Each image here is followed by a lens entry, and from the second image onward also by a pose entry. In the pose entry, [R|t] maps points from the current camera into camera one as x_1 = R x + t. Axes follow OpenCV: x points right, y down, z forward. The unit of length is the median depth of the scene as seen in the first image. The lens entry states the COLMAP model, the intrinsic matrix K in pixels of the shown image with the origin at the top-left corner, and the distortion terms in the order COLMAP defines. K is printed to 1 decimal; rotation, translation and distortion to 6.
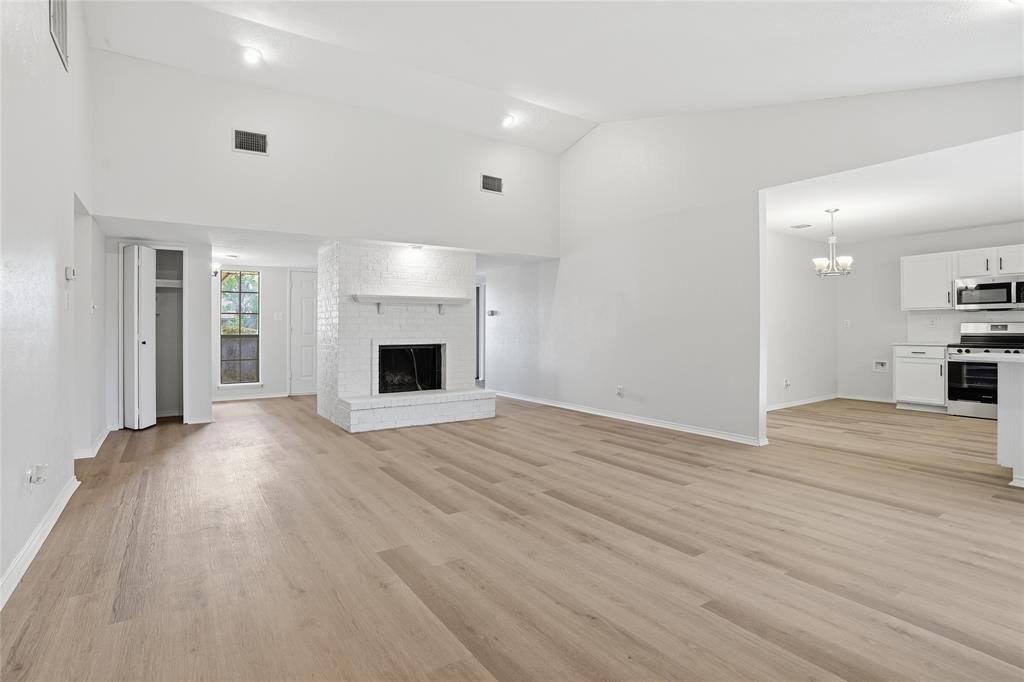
lens RADIAL K [[509.7, 0, 477.3], [0, 509.7, 343.4], [0, 0, 1]] dist [-0.039888, 0.005939]
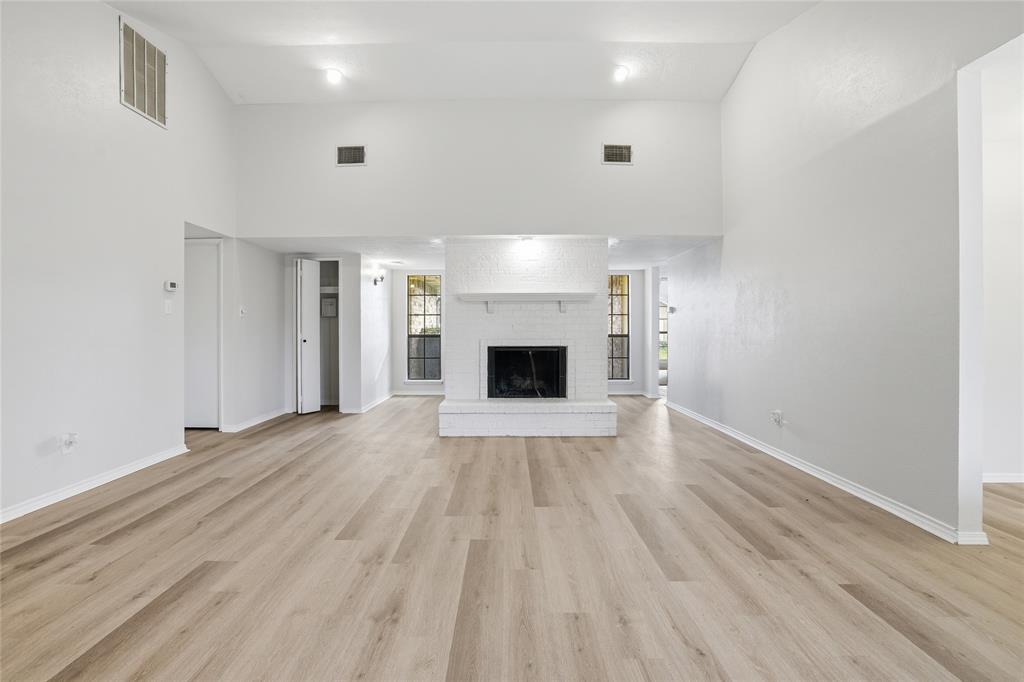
lens RADIAL K [[509.7, 0, 510.3], [0, 509.7, 336.7], [0, 0, 1]] dist [-0.039888, 0.005939]
pose [[0.841147, 0.005370, -0.540780, 0.363995], [-0.015958, 0.999762, -0.014895, -0.000750], [0.540571, 0.021159, 0.841032, 0.239229]]
